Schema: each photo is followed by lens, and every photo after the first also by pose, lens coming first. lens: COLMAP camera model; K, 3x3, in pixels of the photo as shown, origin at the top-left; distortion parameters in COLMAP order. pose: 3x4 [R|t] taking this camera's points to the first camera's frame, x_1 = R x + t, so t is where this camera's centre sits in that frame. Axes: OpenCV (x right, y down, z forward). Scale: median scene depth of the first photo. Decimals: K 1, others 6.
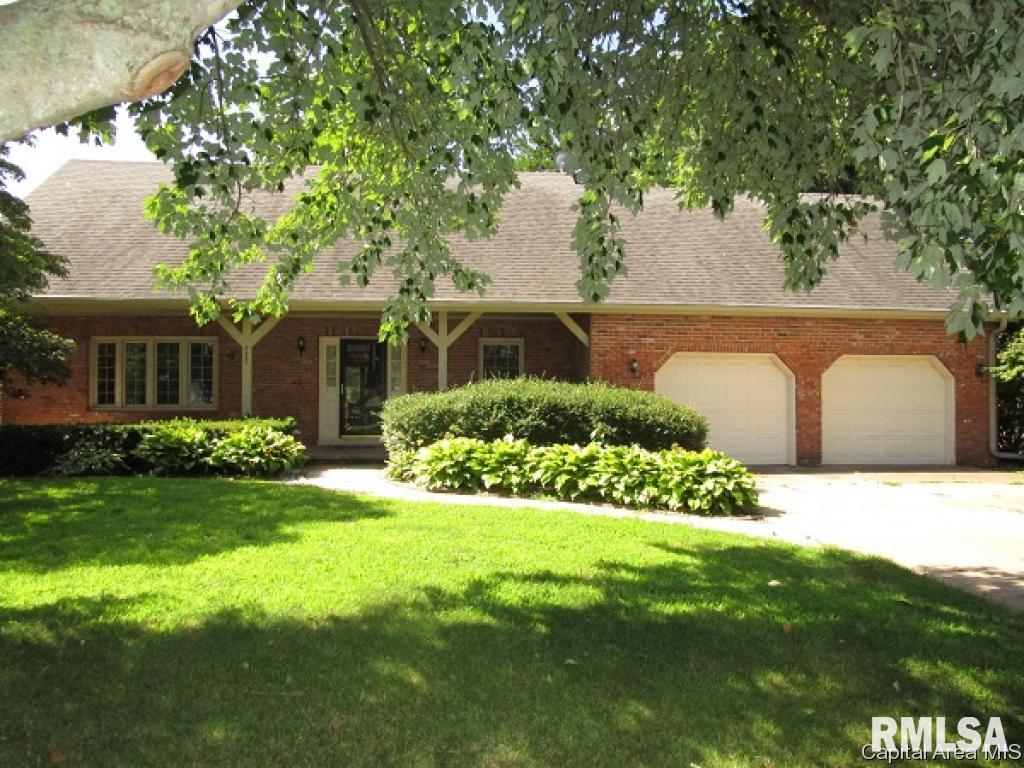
lens RADIAL K [[733.8, 0, 520.1], [0, 733.8, 386.5], [0, 0, 1]] dist [-0.018200, 0.010766]
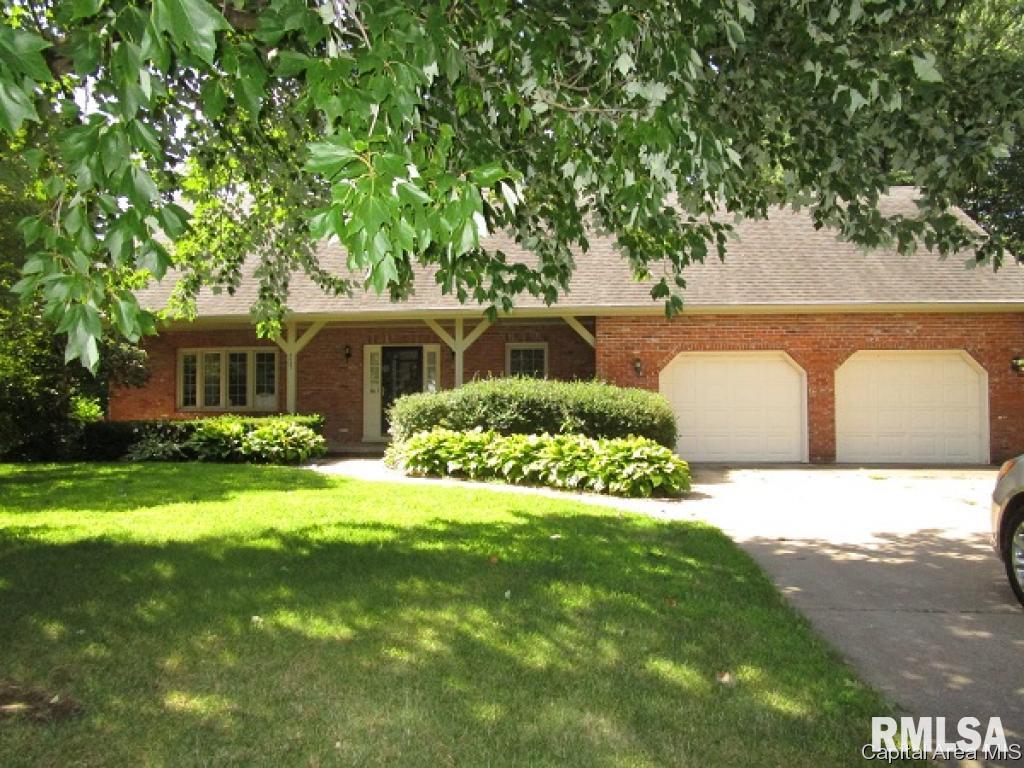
lens RADIAL K [[733.8, 0, 504.6], [0, 733.8, 383.2], [0, 0, 1]] dist [-0.018200, 0.010766]
pose [[0.980871, -0.012481, -0.194256, 0.207653], [0.008894, 0.999774, -0.019324, 0.019228], [0.194453, 0.017227, 0.980761, -0.071149]]
